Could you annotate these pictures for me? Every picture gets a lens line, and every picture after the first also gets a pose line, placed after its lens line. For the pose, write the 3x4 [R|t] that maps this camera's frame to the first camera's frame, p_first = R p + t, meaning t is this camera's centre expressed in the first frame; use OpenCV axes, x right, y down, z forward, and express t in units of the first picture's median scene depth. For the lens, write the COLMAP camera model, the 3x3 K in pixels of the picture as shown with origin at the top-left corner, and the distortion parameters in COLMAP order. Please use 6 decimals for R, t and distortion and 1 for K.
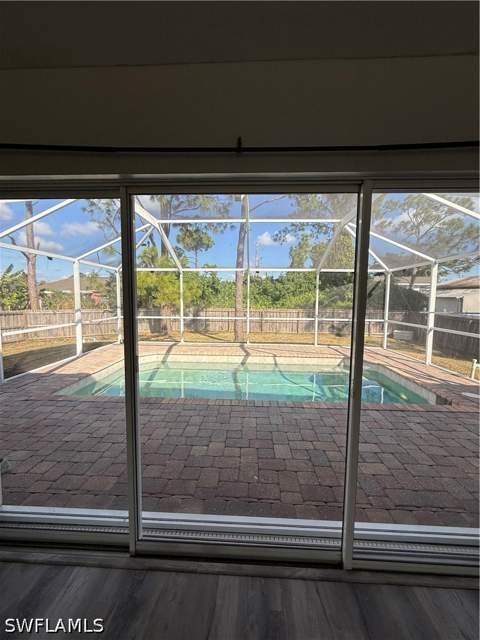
lens RADIAL K [[253.4, 0, 239.5], [0, 253.4, 319.2], [0, 0, 1]] dist [-0.000638, 0.000226]
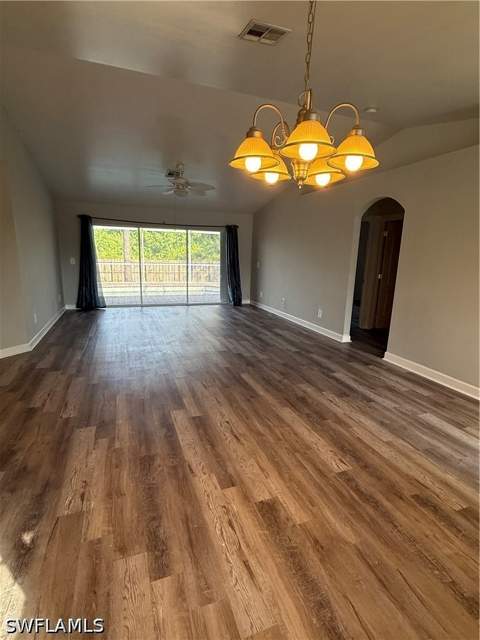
lens RADIAL K [[334.6, 0, 240.4], [0, 334.6, 318.3], [0, 0, 1]] dist [0.002477, 0.000150]
pose [[0.920122, -0.061600, 0.386758, -0.092149], [0.014710, 0.992291, 0.123050, 0.032934], [-0.391356, -0.107532, 0.913935, -0.426599]]
